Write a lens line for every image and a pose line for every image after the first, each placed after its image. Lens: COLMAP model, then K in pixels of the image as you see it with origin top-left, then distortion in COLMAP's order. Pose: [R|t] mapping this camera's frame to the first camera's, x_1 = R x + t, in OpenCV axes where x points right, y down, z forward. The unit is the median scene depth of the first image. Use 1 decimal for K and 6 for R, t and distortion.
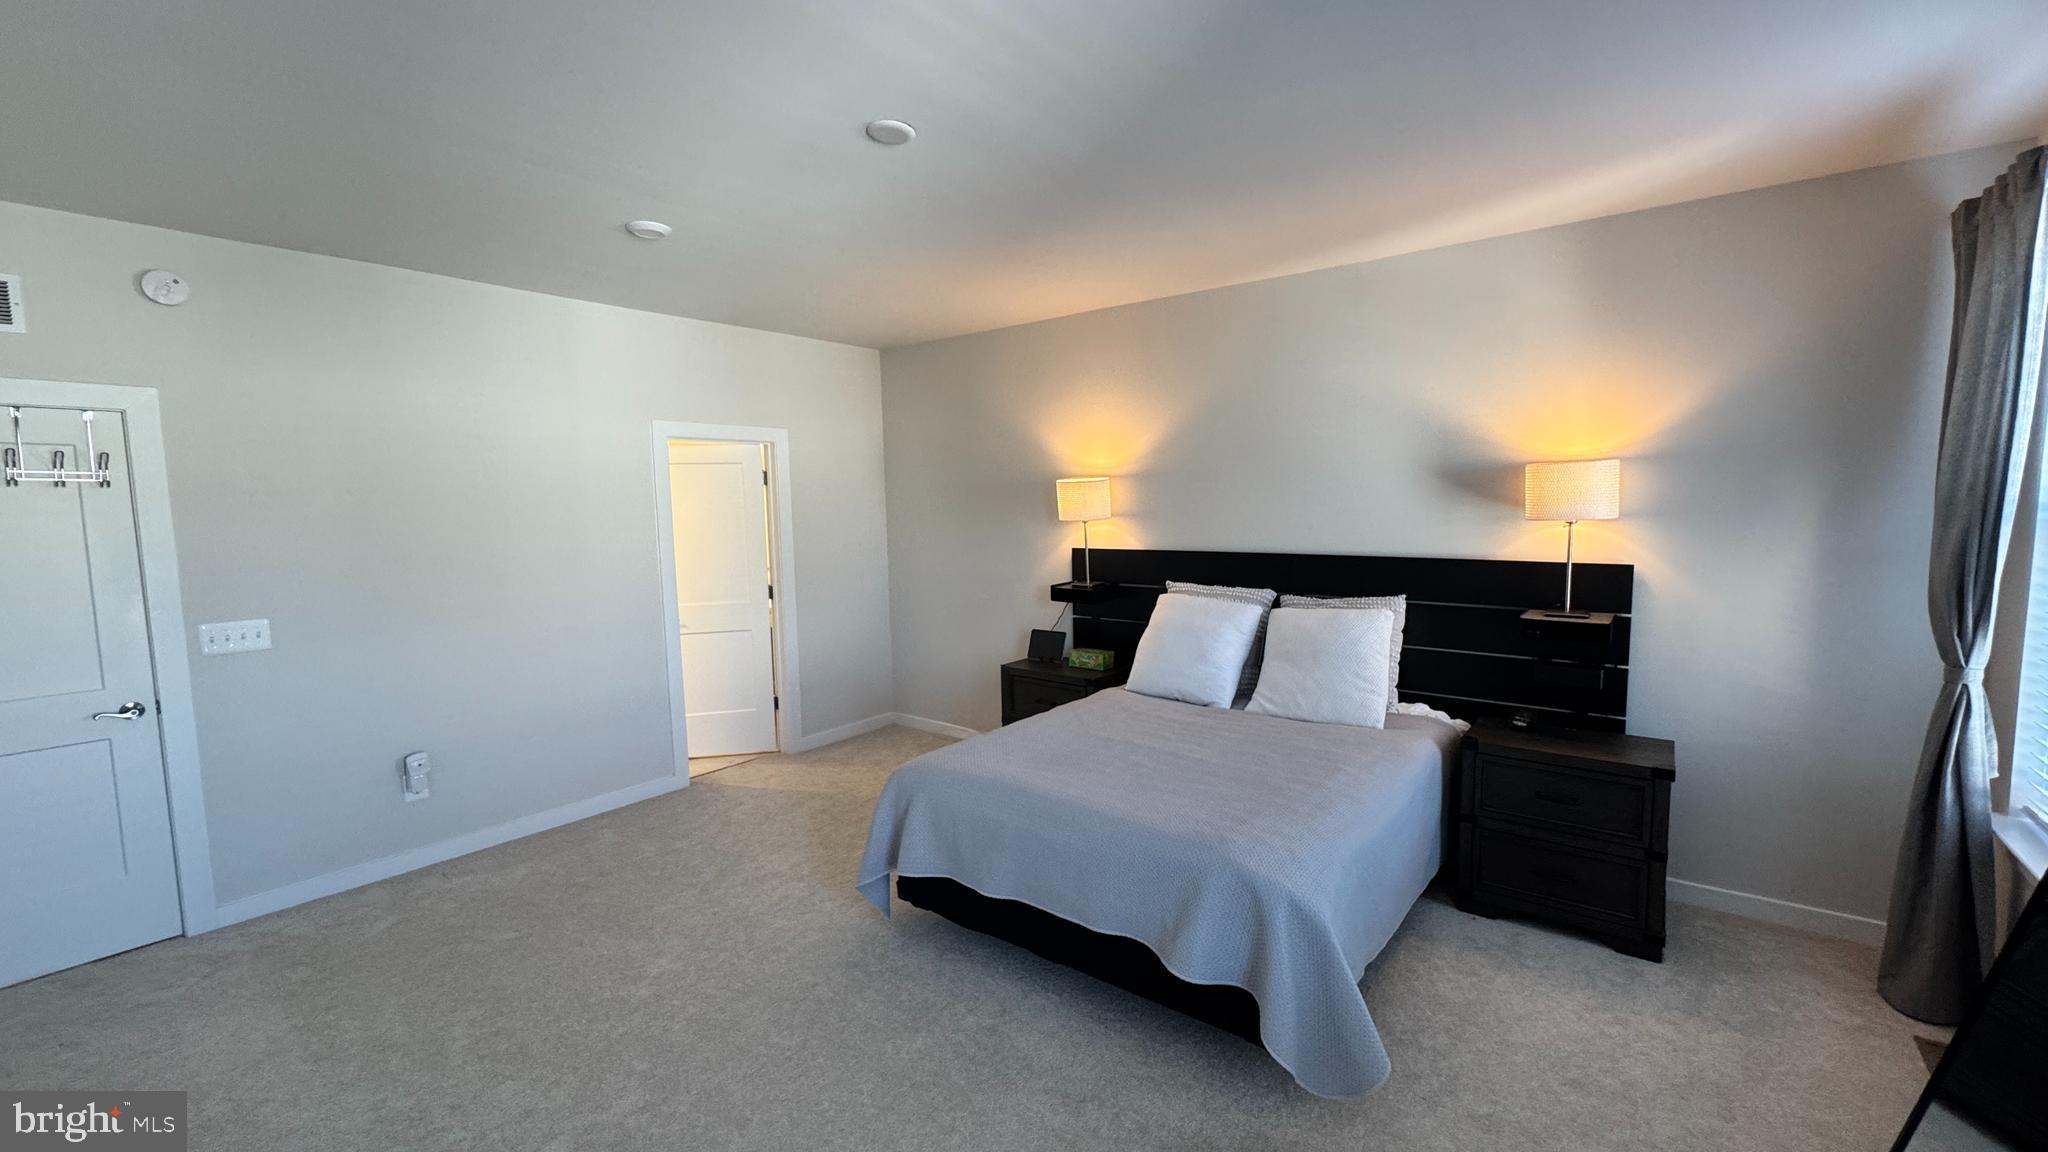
lens RADIAL K [[830.9, 0, 1024.0], [0, 830.9, 576.0], [0, 0, 1]] dist [0.000709, 0.000147]
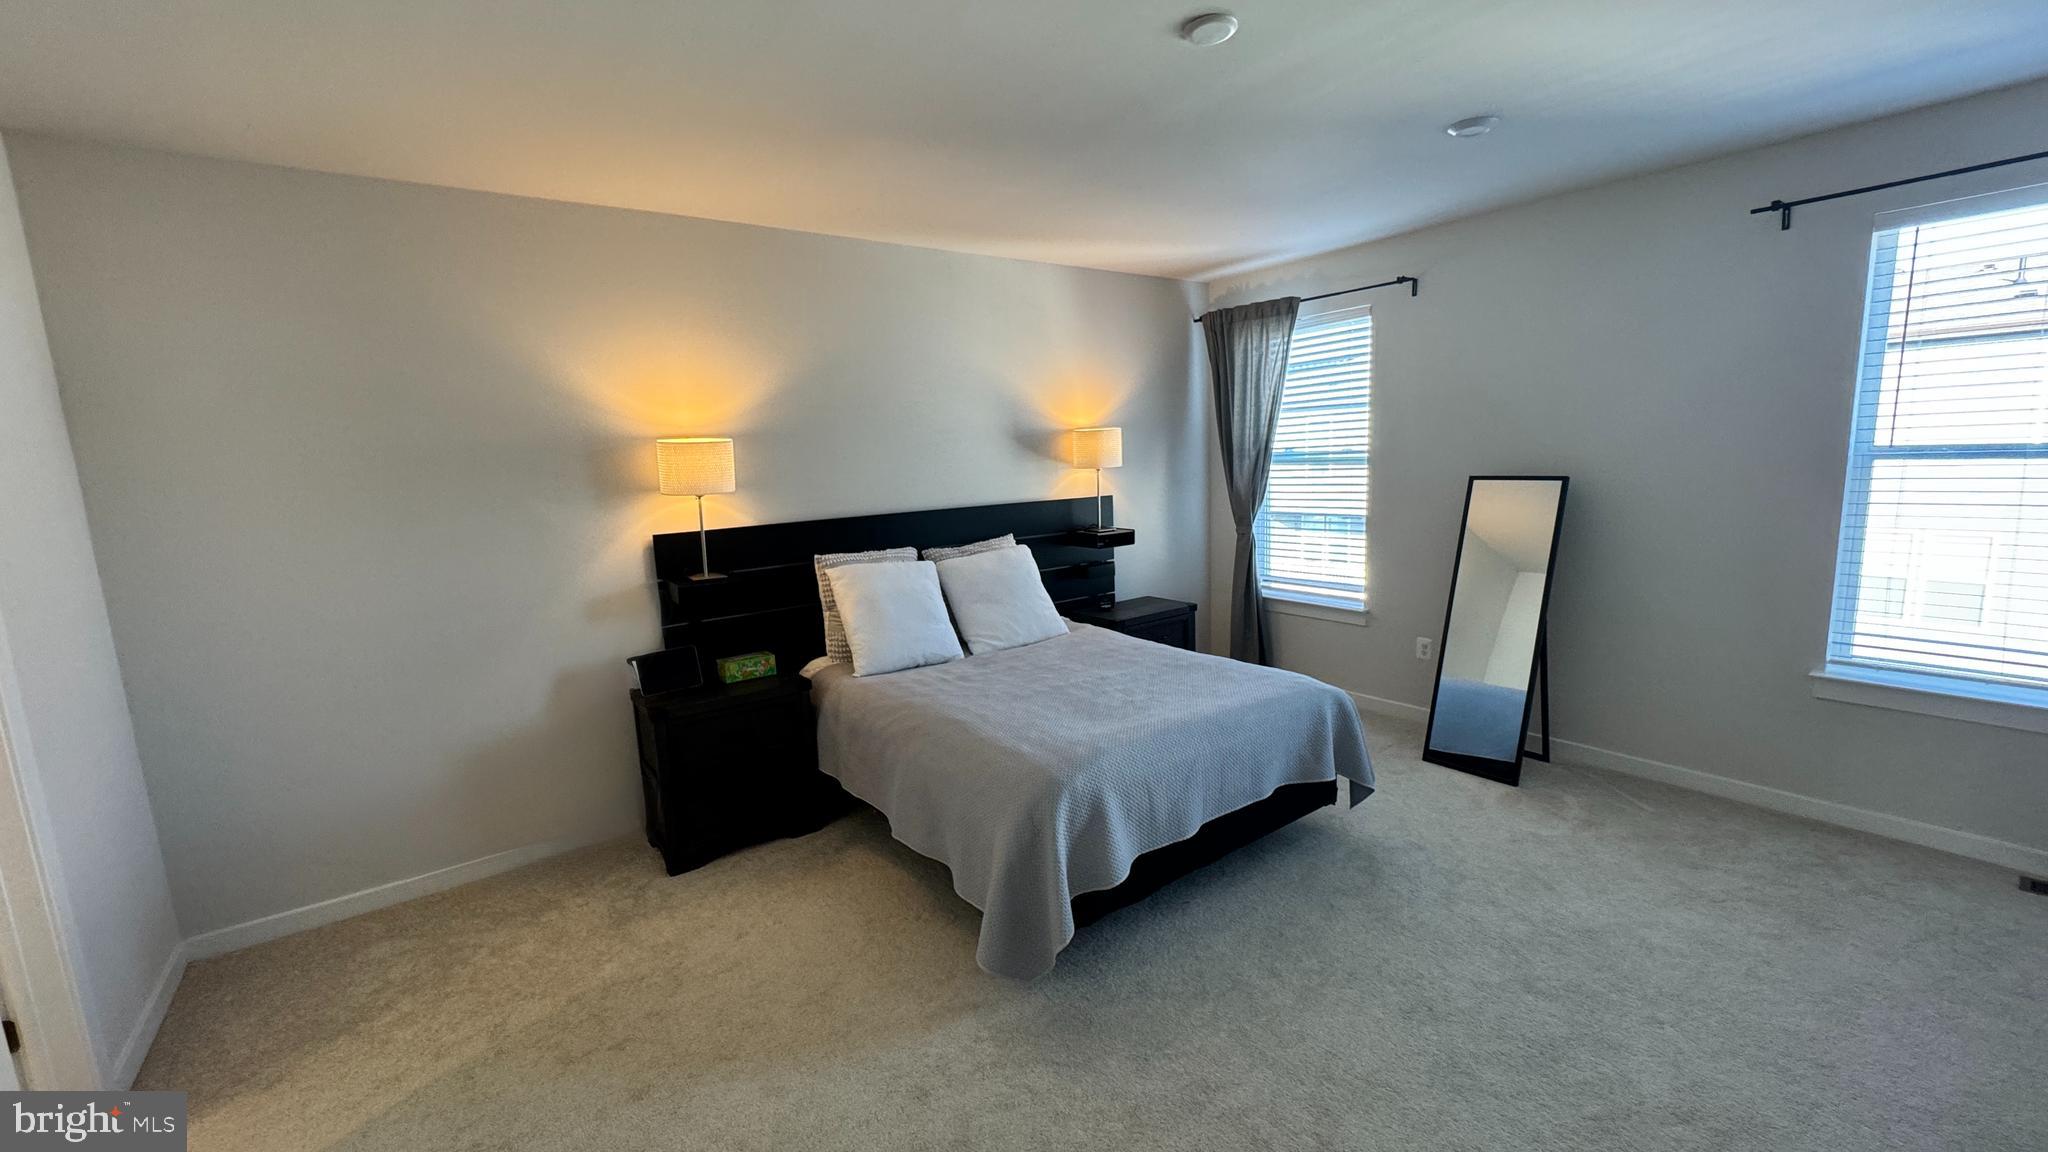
lens RADIAL K [[824.5, 0, 1024.0], [0, 824.5, 576.0], [0, 0, 1]] dist [-0.000256, 0.000026]
pose [[0.257091, -0.134619, 0.956965, -0.666731], [0.127252, 0.986343, 0.104565, -0.038486], [-0.957972, 0.094893, 0.270711, 0.595304]]
